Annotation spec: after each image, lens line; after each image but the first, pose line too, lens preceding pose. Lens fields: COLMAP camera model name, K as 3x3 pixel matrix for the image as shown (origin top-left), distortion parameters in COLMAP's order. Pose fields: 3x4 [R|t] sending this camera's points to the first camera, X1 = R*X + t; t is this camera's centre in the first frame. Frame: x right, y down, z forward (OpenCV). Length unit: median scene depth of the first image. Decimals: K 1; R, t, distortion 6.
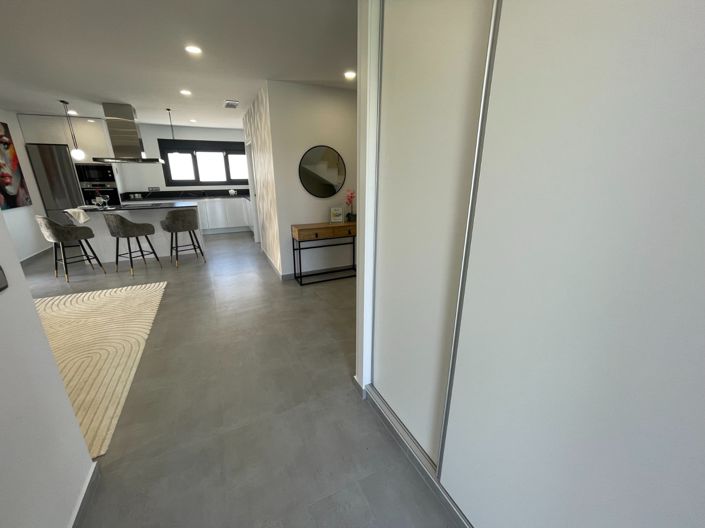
lens RADIAL K [[283.7, 0, 348.1], [0, 283.7, 262.9], [0, 0, 1]] dist [-0.002937, 0.000984]
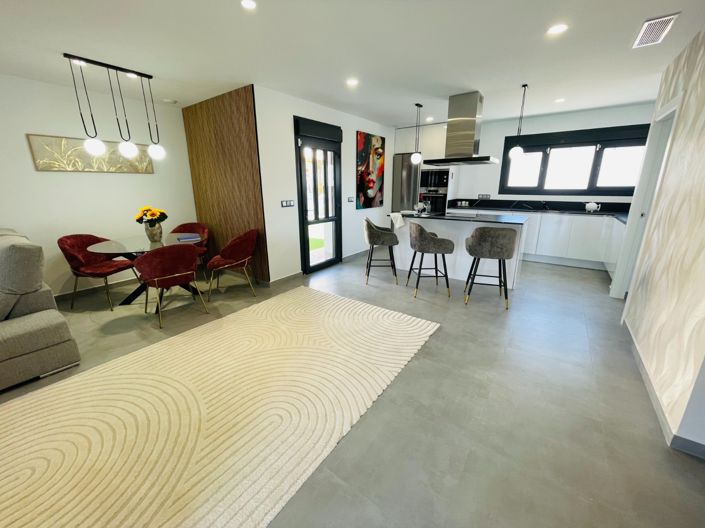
lens RADIAL K [[283.7, 0, 349.9], [0, 283.7, 259.7], [0, 0, 1]] dist [-0.002937, 0.000984]
pose [[0.478272, 0.224820, -0.848948, -0.128482], [-0.260159, 0.959558, 0.107546, -0.078531], [0.838793, 0.169425, 0.517418, 0.298683]]
